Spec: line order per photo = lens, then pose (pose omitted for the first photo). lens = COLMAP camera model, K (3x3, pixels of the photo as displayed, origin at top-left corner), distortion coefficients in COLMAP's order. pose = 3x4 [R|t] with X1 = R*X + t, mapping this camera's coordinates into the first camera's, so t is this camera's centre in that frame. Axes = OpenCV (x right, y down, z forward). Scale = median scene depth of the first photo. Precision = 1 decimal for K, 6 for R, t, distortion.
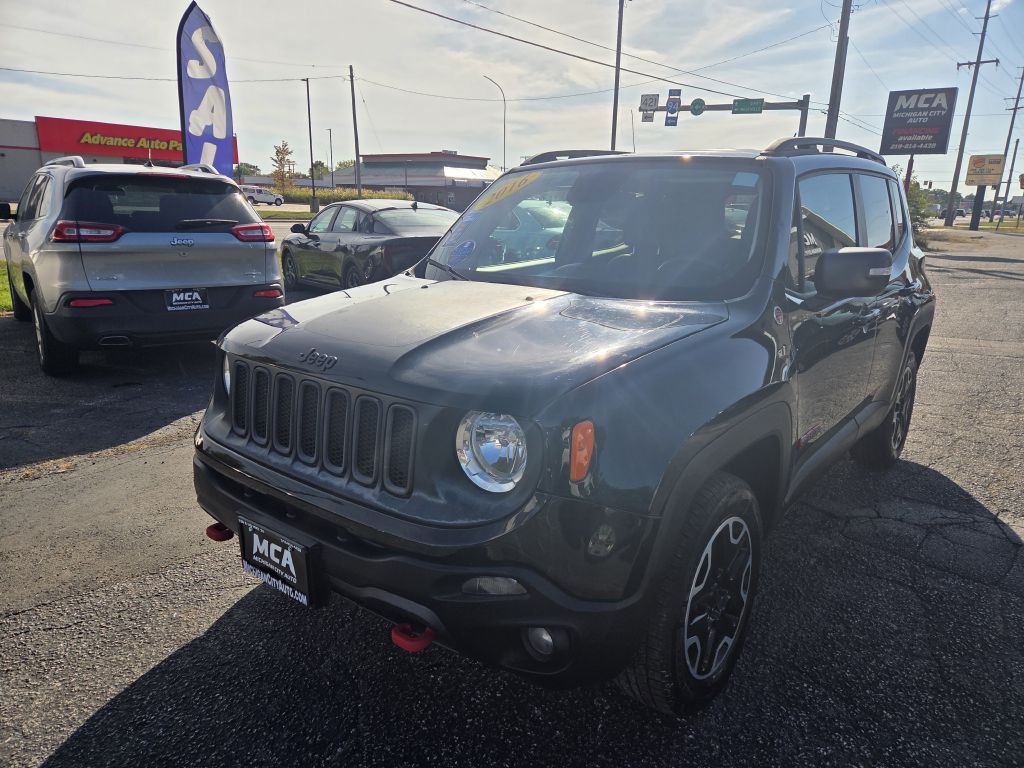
lens RADIAL K [[690.3, 0, 515.8], [0, 690.3, 388.1], [0, 0, 1]] dist [0.072667, -0.054629]
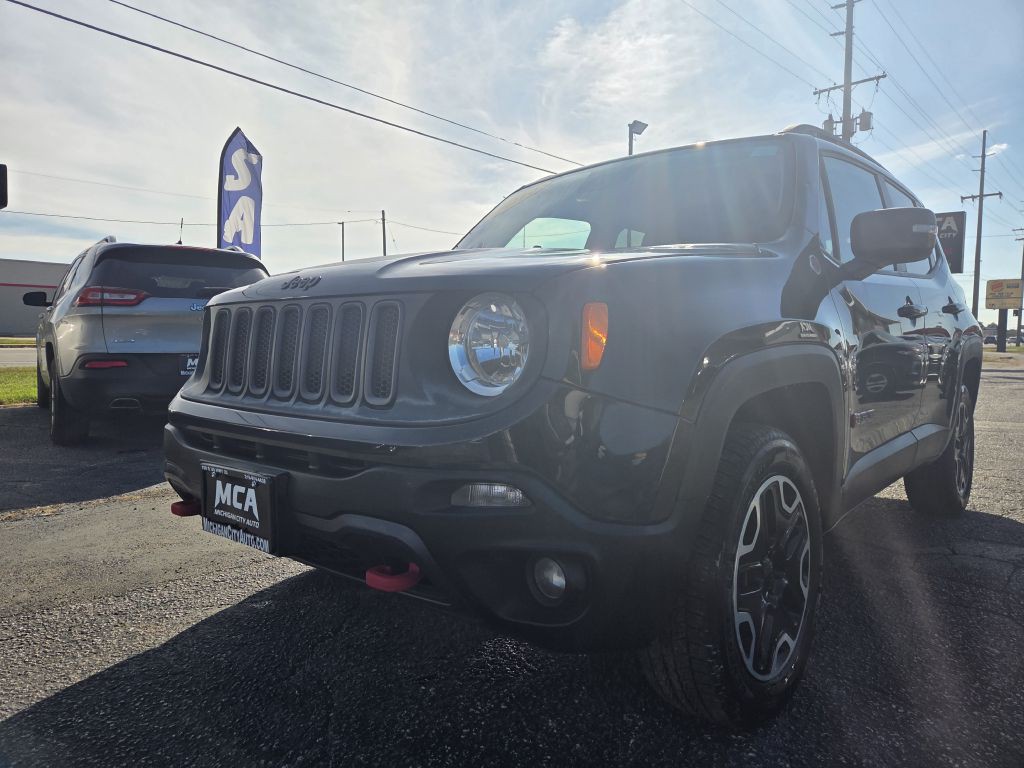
lens RADIAL K [[690.3, 0, 503.9], [0, 690.3, 376.1], [0, 0, 1]] dist [0.072667, -0.054629]
pose [[0.998803, -0.010073, -0.047865, 0.014059], [0.000101, 0.978987, -0.203925, 0.180324], [0.048913, 0.203676, 0.977816, 0.105746]]
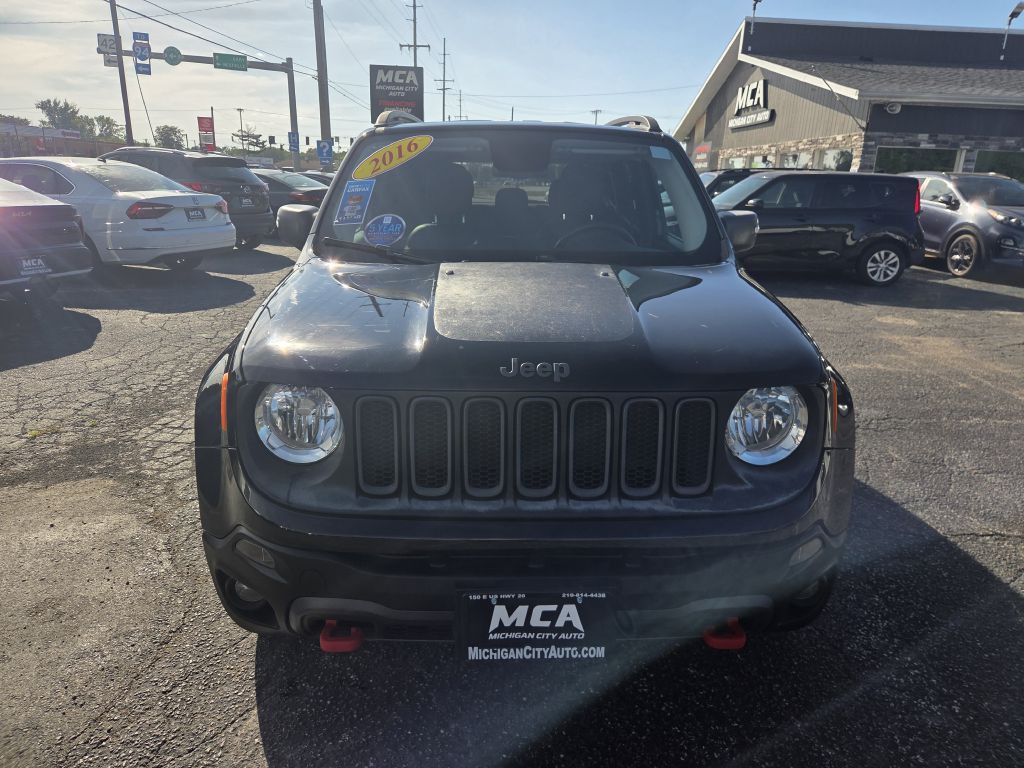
lens RADIAL K [[690.3, 0, 521.2], [0, 690.3, 371.5], [0, 0, 1]] dist [0.072667, -0.054629]
pose [[0.758913, -0.177665, 0.626487, -0.552766], [0.159417, 0.983477, 0.085789, -0.076312], [-0.631377, 0.034767, 0.774696, 0.261724]]
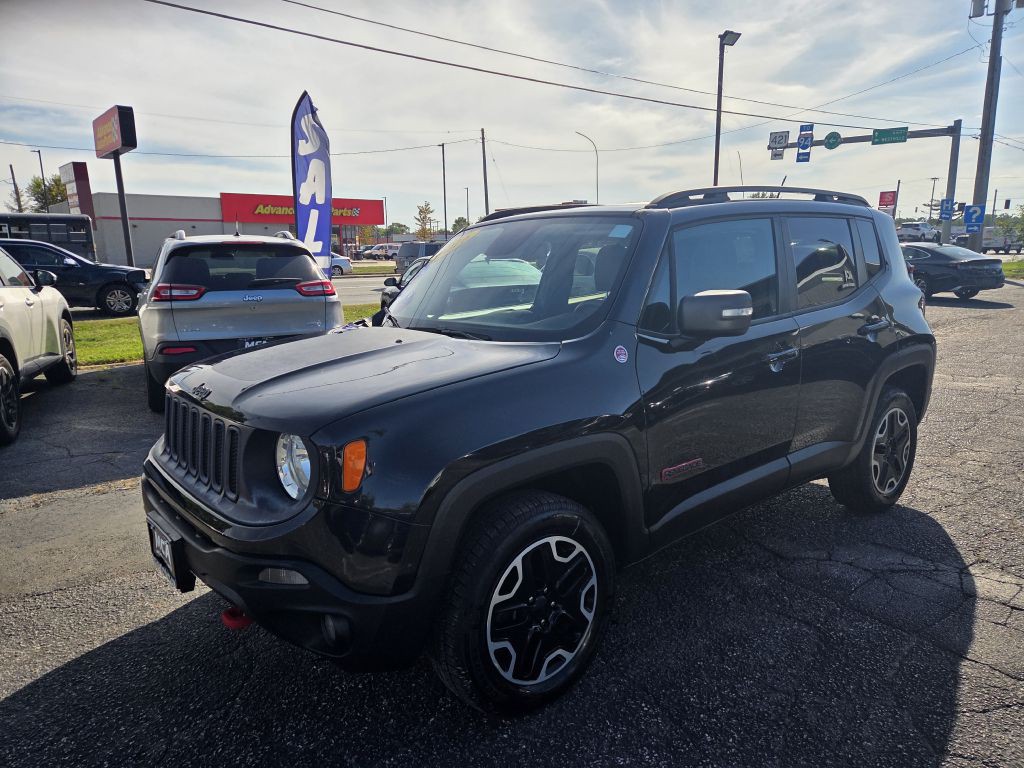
lens RADIAL K [[690.3, 0, 506.4], [0, 690.3, 387.9], [0, 0, 1]] dist [0.072667, -0.054629]
pose [[0.977752, 0.001280, -0.209760, 0.349841], [-0.014809, 0.997907, -0.062941, 0.016044], [0.209241, 0.064647, 0.975725, -0.074786]]
